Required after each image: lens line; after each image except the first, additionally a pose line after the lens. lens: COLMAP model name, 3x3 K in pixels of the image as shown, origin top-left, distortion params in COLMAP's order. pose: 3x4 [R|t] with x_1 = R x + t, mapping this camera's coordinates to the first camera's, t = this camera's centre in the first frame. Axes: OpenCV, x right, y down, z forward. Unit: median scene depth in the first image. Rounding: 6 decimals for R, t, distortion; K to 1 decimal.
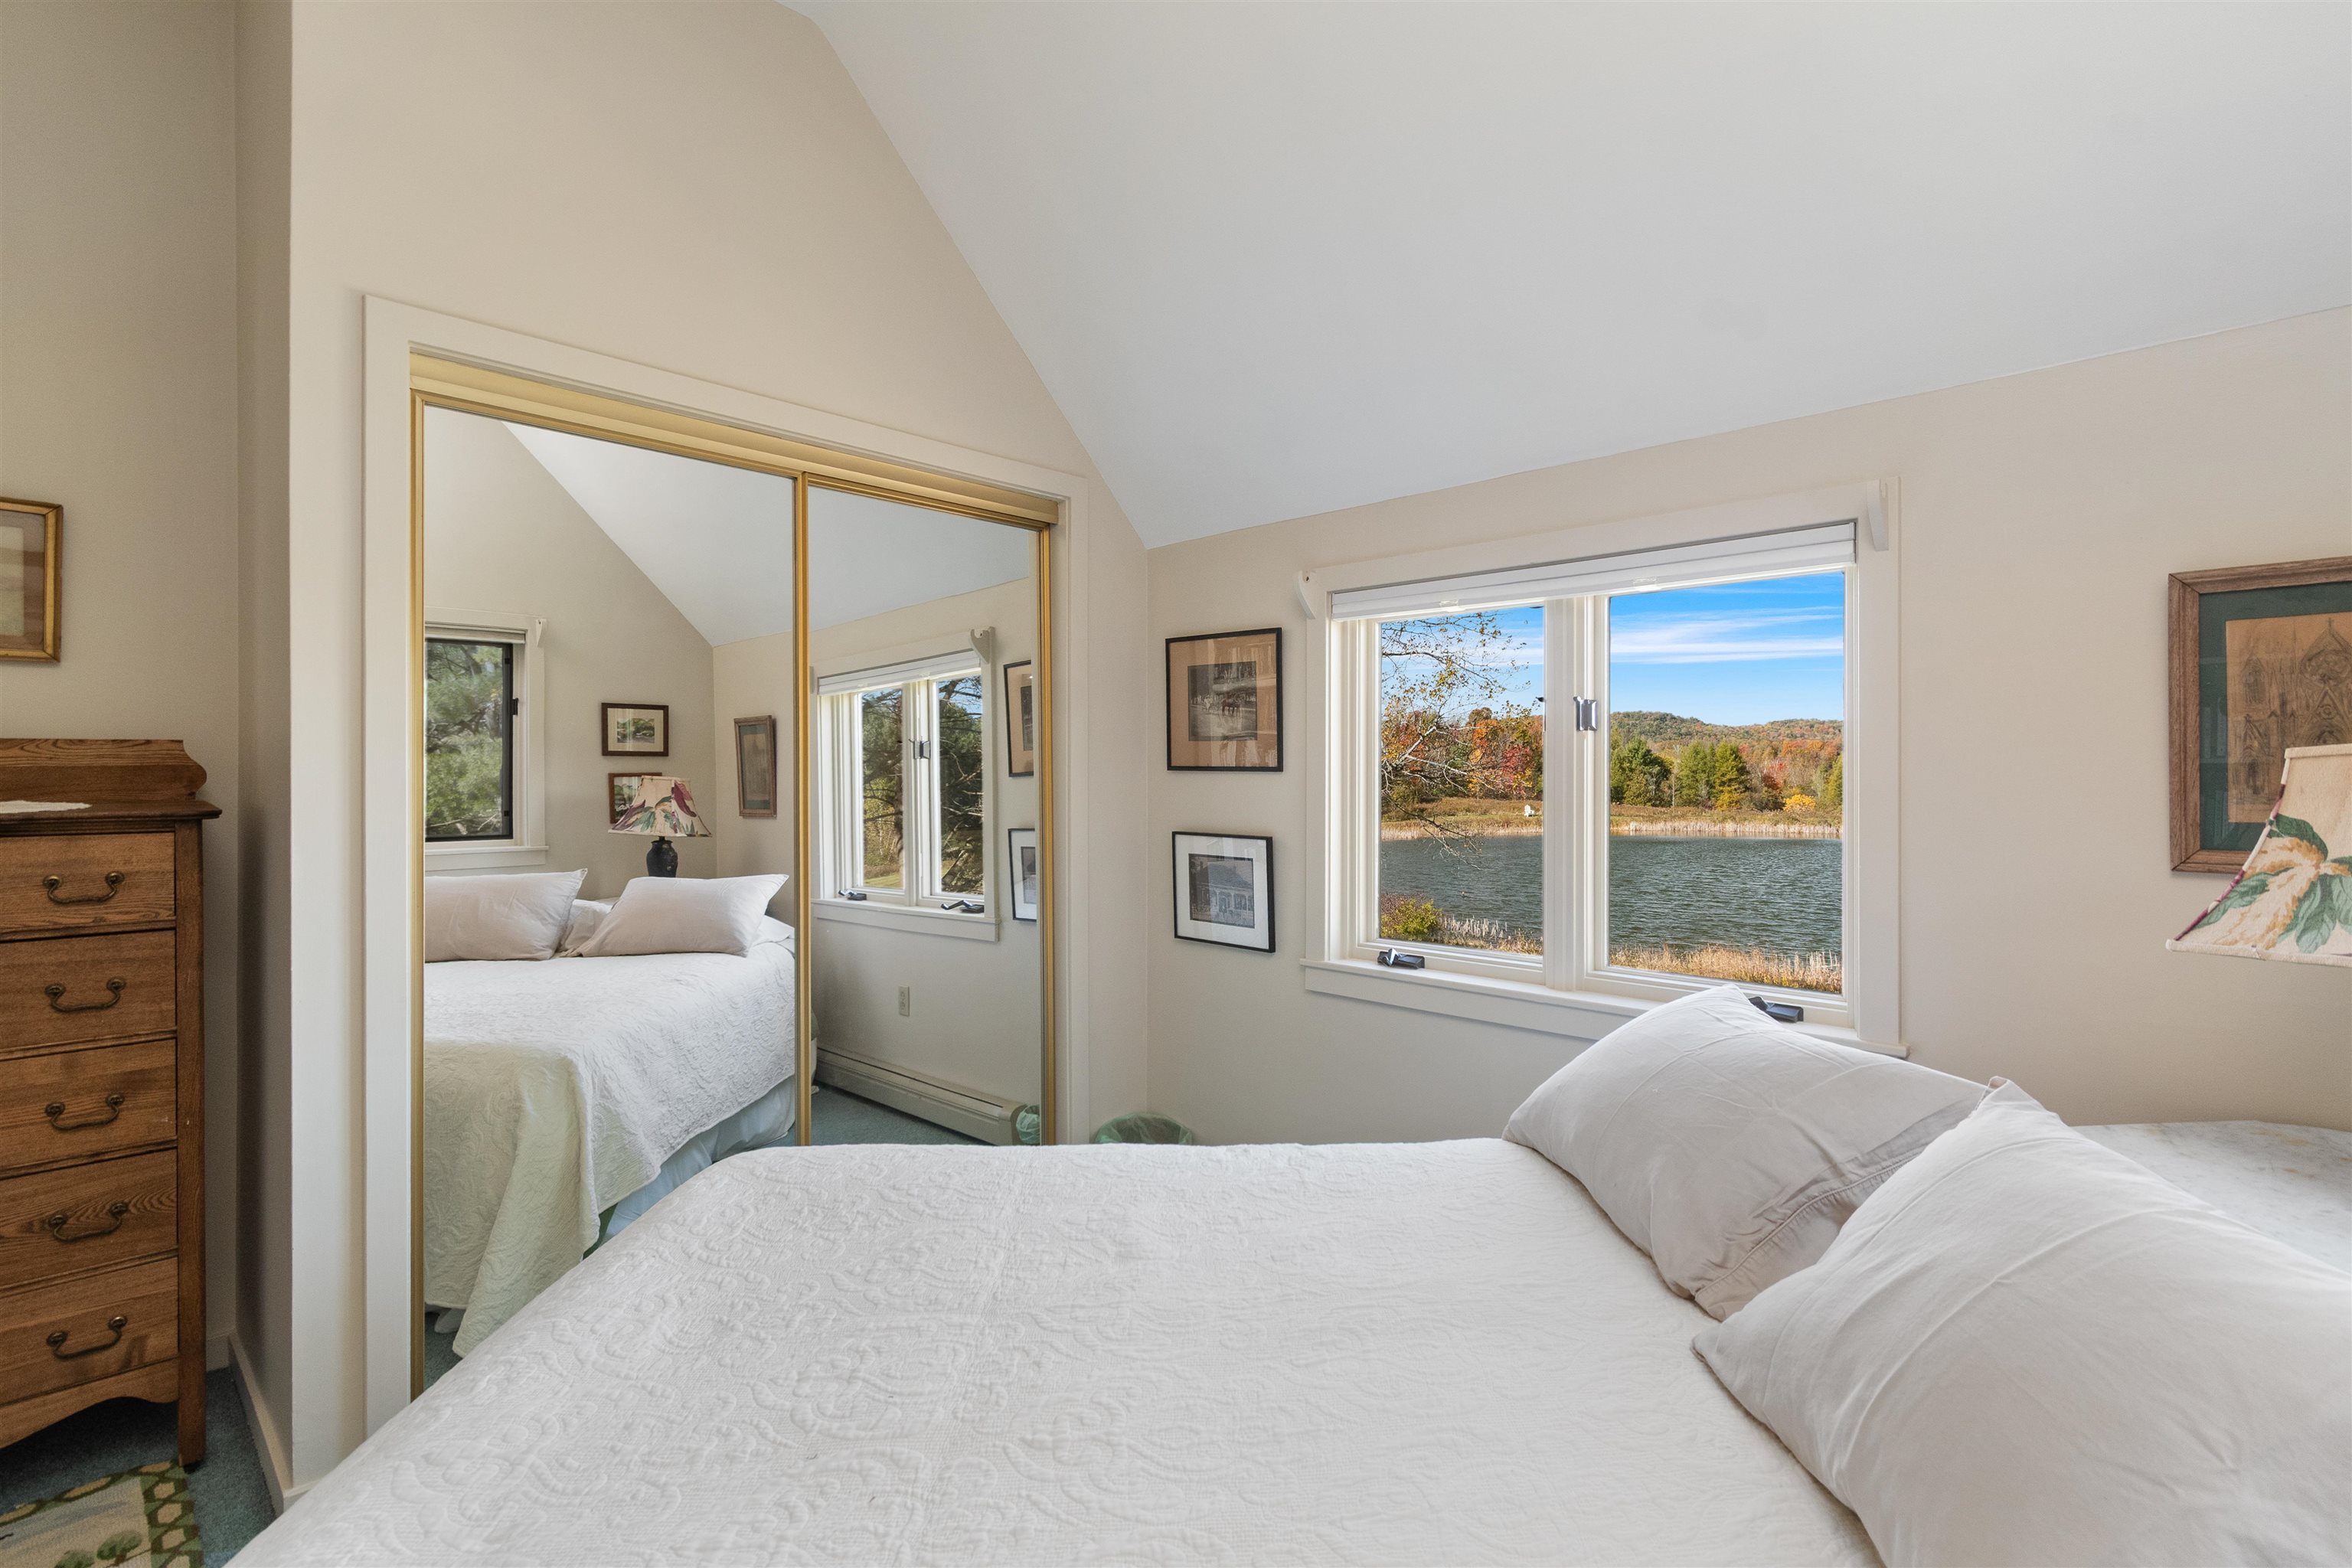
lens RADIAL K [[1068.7, 0, 1173.2], [0, 1068.7, 787.0], [0, 0, 1]] dist [0.002001, -0.001265]
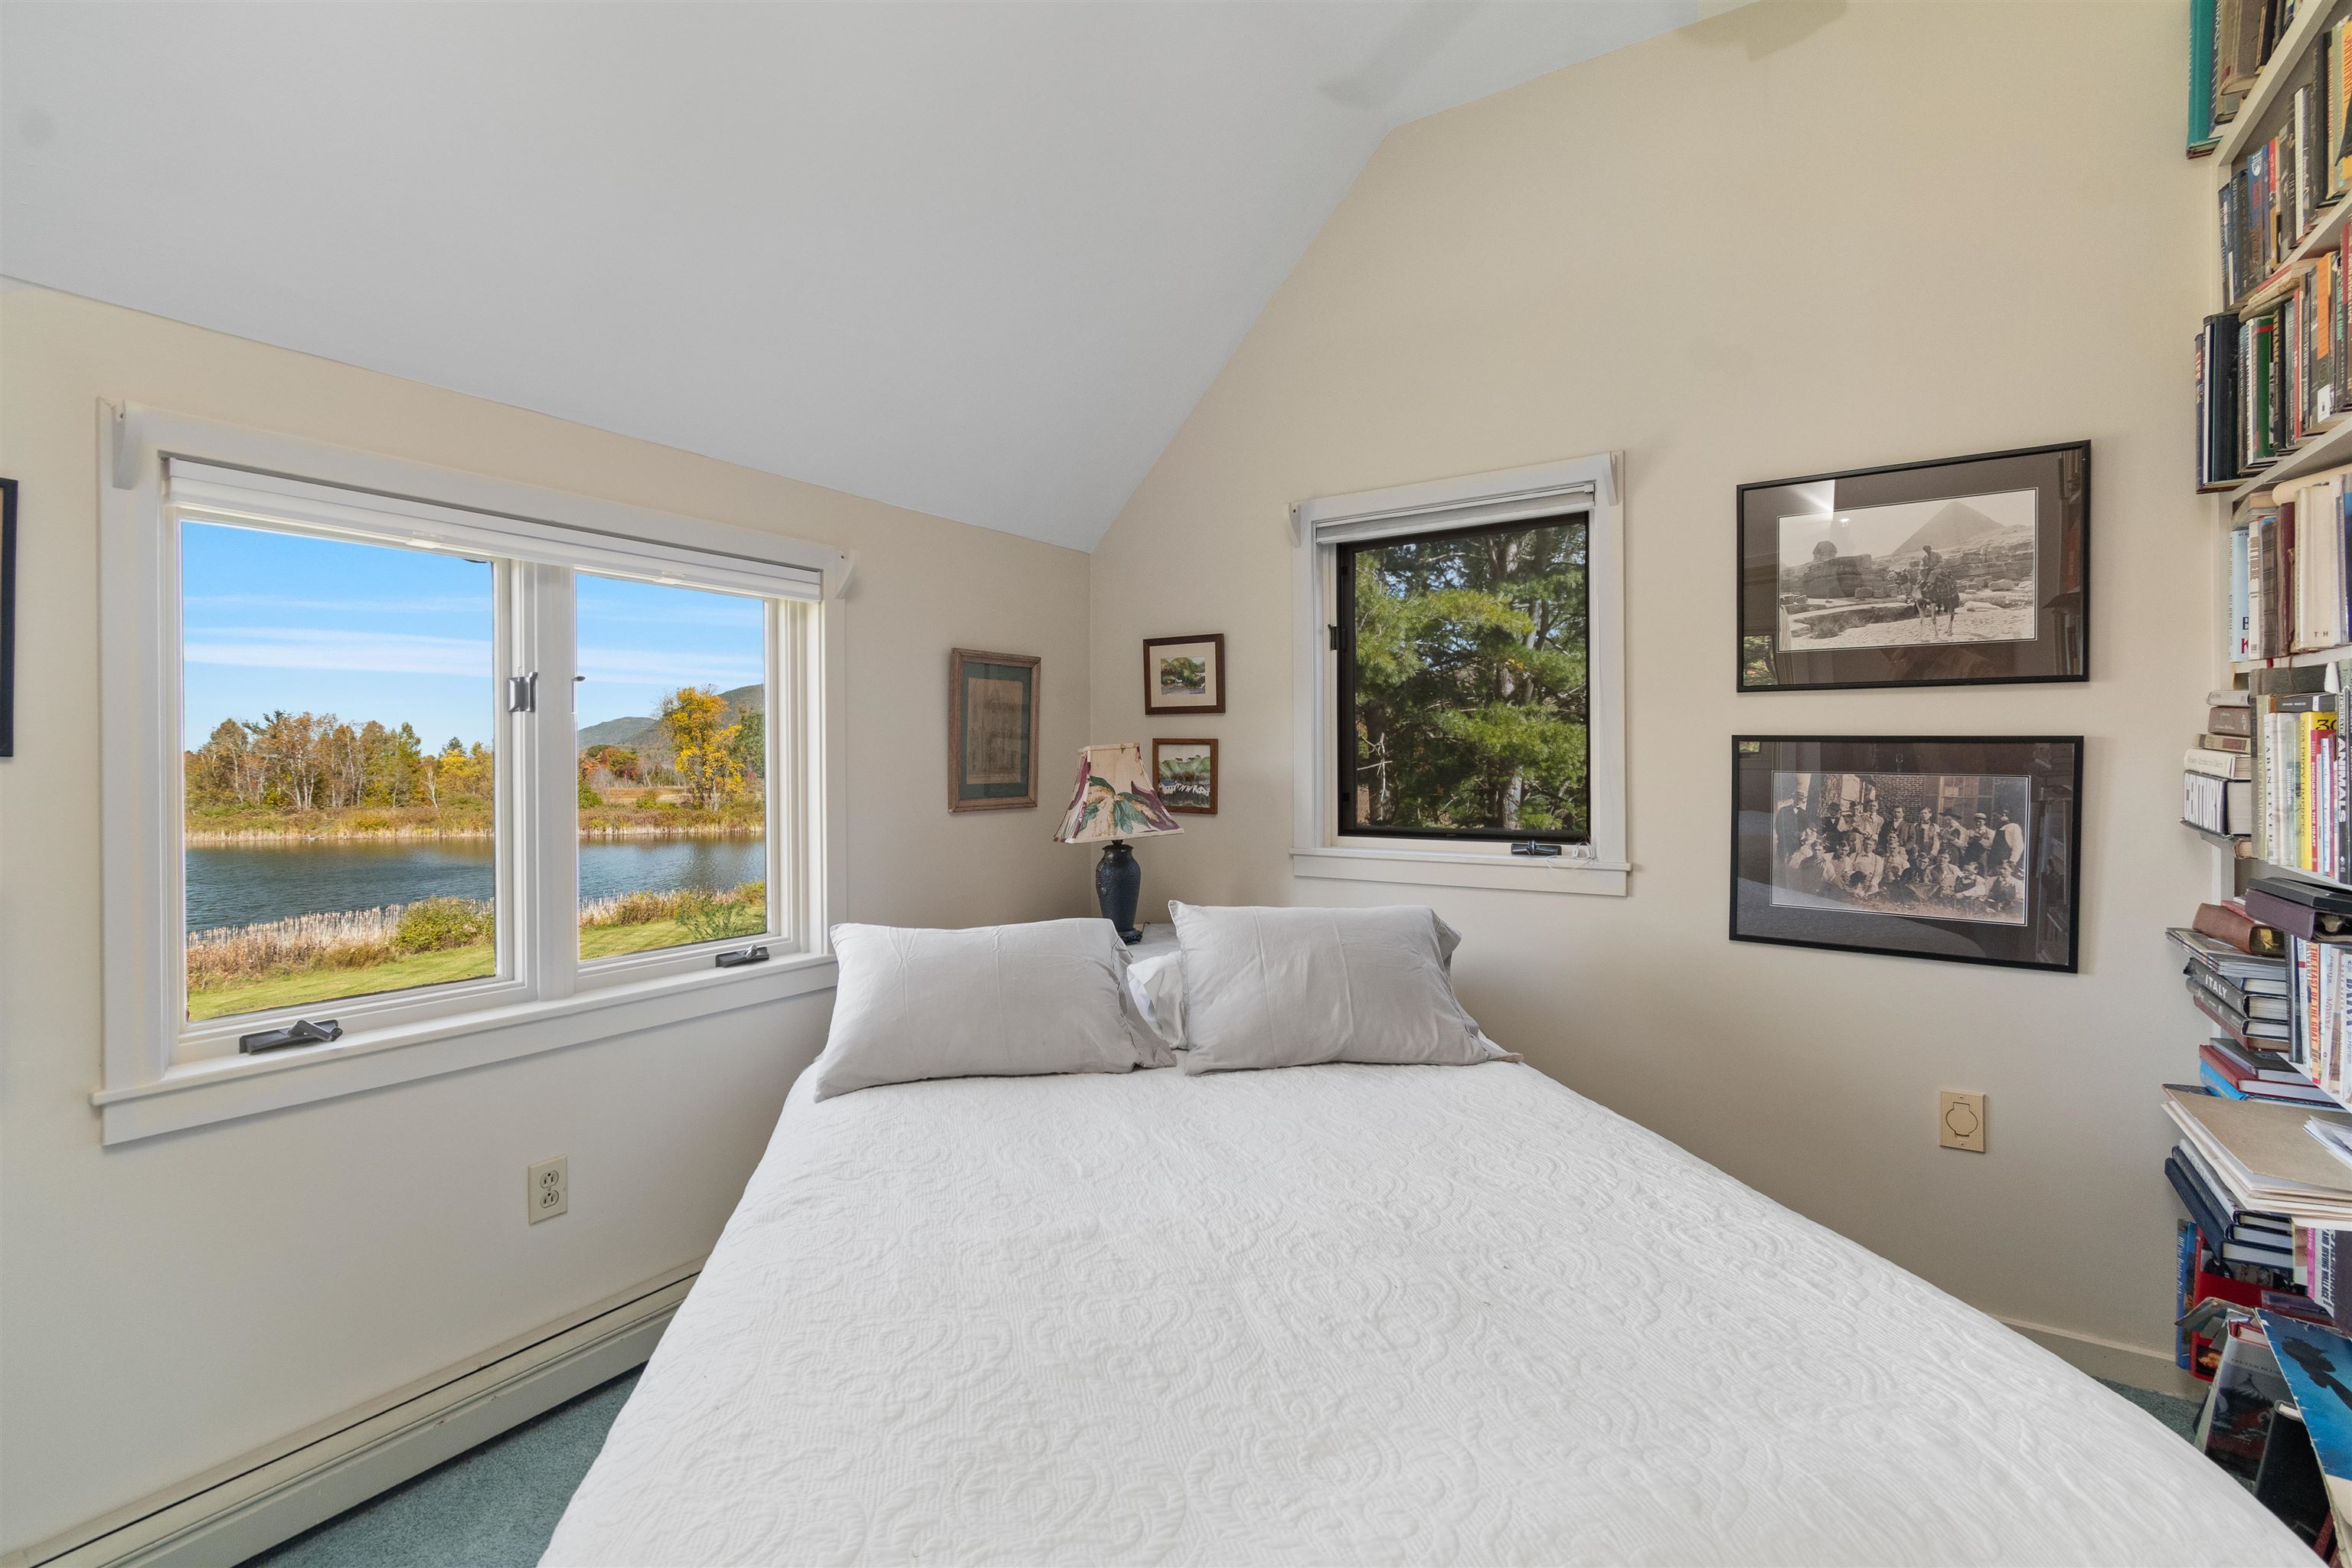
lens RADIAL K [[1068.7, 0, 1166.4], [0, 1068.7, 772.0], [0, 0, 1]] dist [0.002001, -0.001265]
pose [[-0.168790, -0.007059, 0.985627, -1.106584], [0.017540, 0.999794, 0.010164, -0.001773], [-0.985496, 0.019004, -0.168632, 1.165158]]
